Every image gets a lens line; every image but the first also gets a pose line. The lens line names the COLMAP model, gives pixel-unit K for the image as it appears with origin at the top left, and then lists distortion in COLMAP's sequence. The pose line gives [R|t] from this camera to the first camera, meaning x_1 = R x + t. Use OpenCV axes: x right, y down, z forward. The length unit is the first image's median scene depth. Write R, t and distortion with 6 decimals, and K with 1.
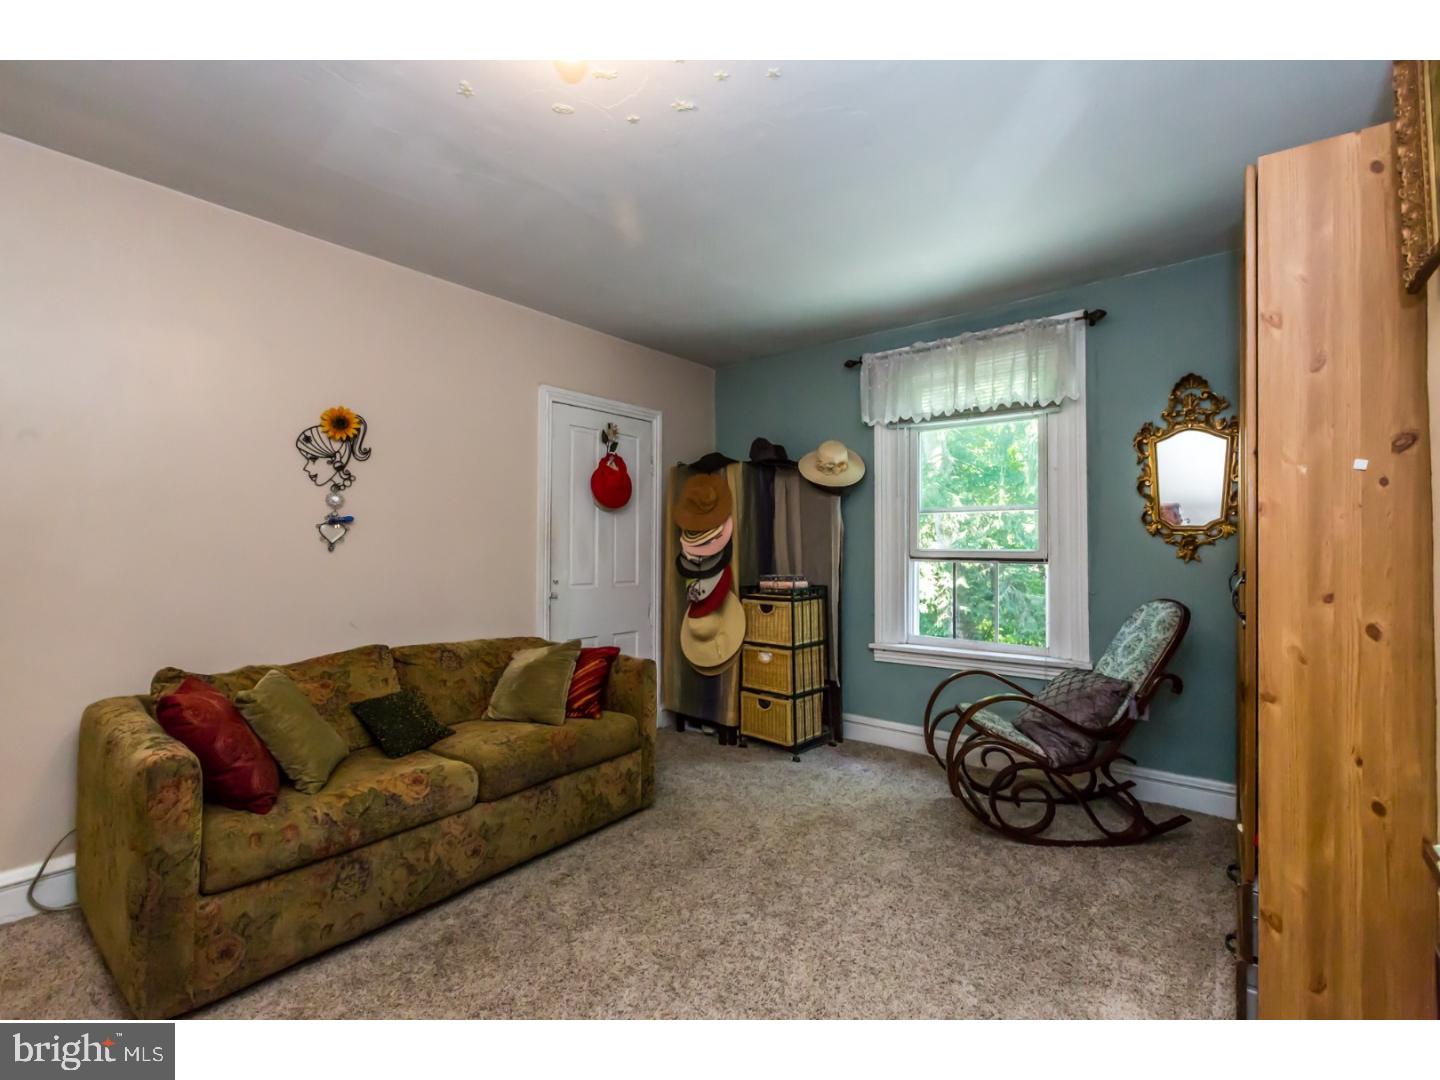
lens RADIAL K [[652.7, 0, 723.4], [0, 652.7, 548.8], [0, 0, 1]] dist [0.000295, 0.000319]
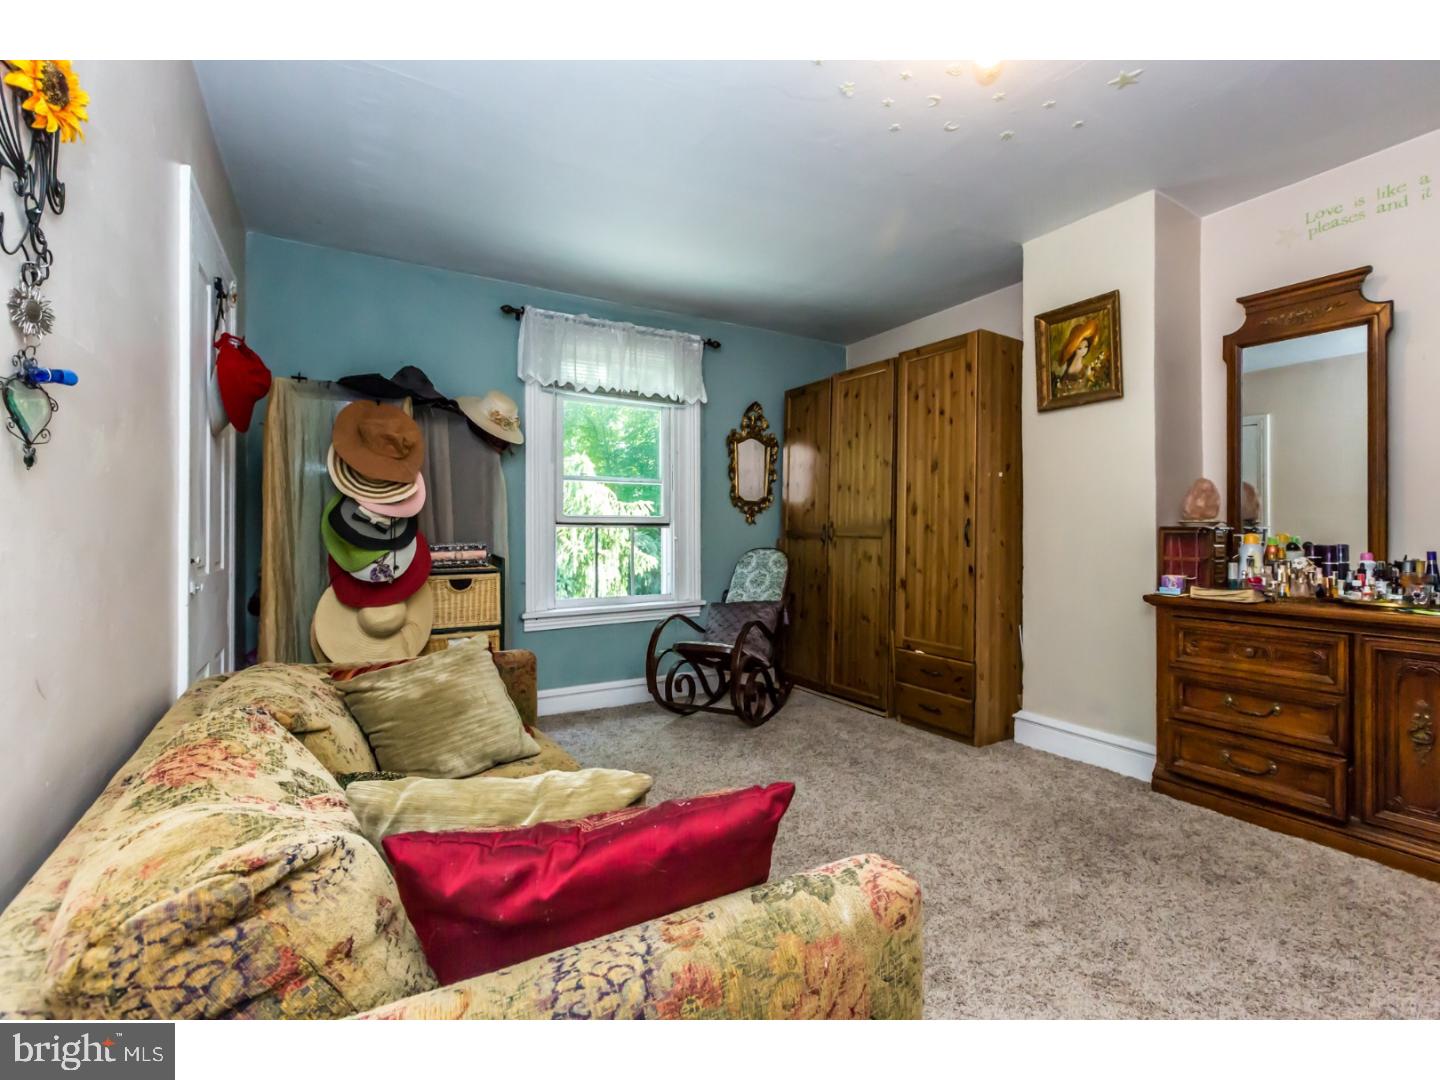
lens RADIAL K [[652.7, 0, 720.9], [0, 652.7, 527.7], [0, 0, 1]] dist [0.000295, 0.000319]
pose [[0.371222, 0.005146, 0.928530, -0.574027], [0.002262, 0.999977, -0.006447, 0.028242], [-0.928541, 0.004493, 0.371202, 0.412532]]
